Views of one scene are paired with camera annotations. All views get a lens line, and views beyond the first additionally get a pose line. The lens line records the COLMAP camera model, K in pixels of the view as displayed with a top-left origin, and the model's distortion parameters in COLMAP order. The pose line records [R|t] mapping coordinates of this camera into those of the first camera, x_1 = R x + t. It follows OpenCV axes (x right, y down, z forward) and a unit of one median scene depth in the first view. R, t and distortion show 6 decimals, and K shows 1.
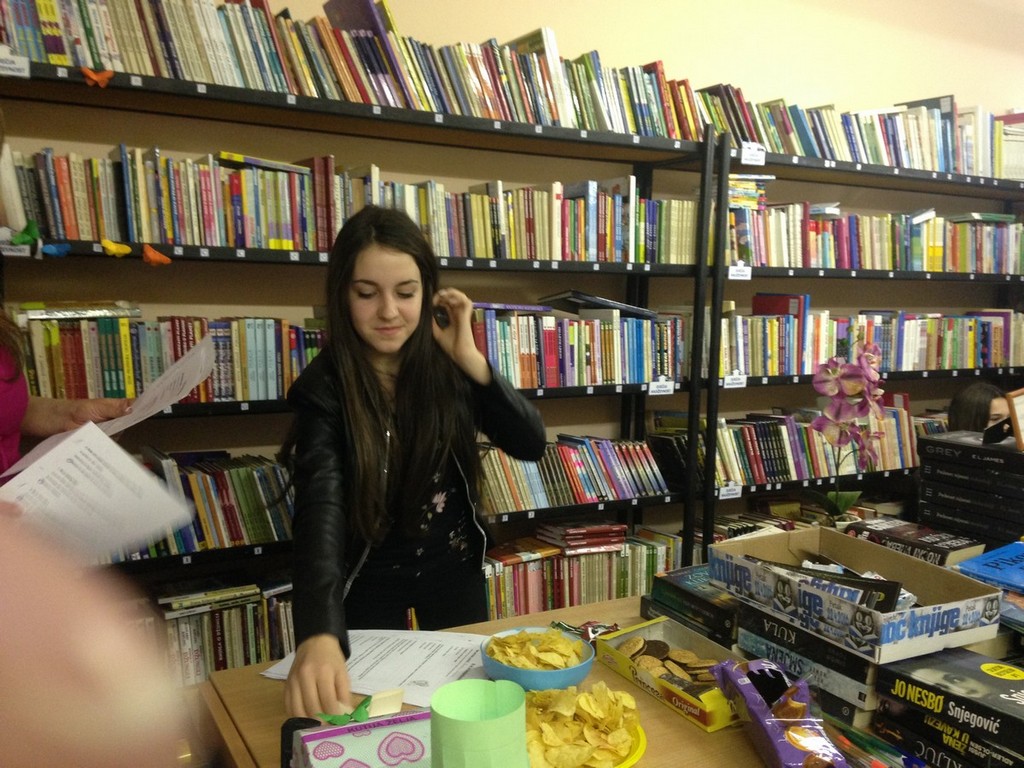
lens RADIAL K [[949.6, 0, 507.3], [0, 949.6, 389.4], [0, 0, 1]] dist [0.158998, -0.235349]
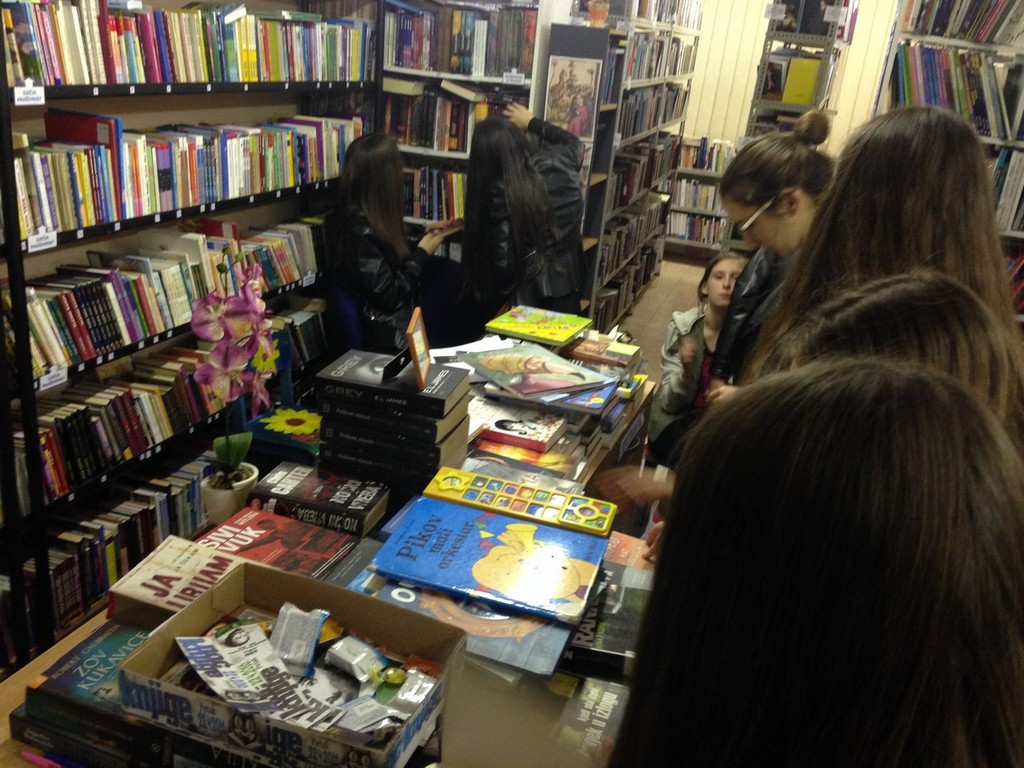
lens RADIAL K [[949.6, 0, 507.3], [0, 949.6, 389.4], [0, 0, 1]] dist [0.158998, -0.235349]
pose [[0.754045, -0.180176, 0.631627, 0.003604], [-0.003591, 0.960495, 0.278274, -0.106369], [-0.656813, -0.212099, 0.723610, 0.152072]]
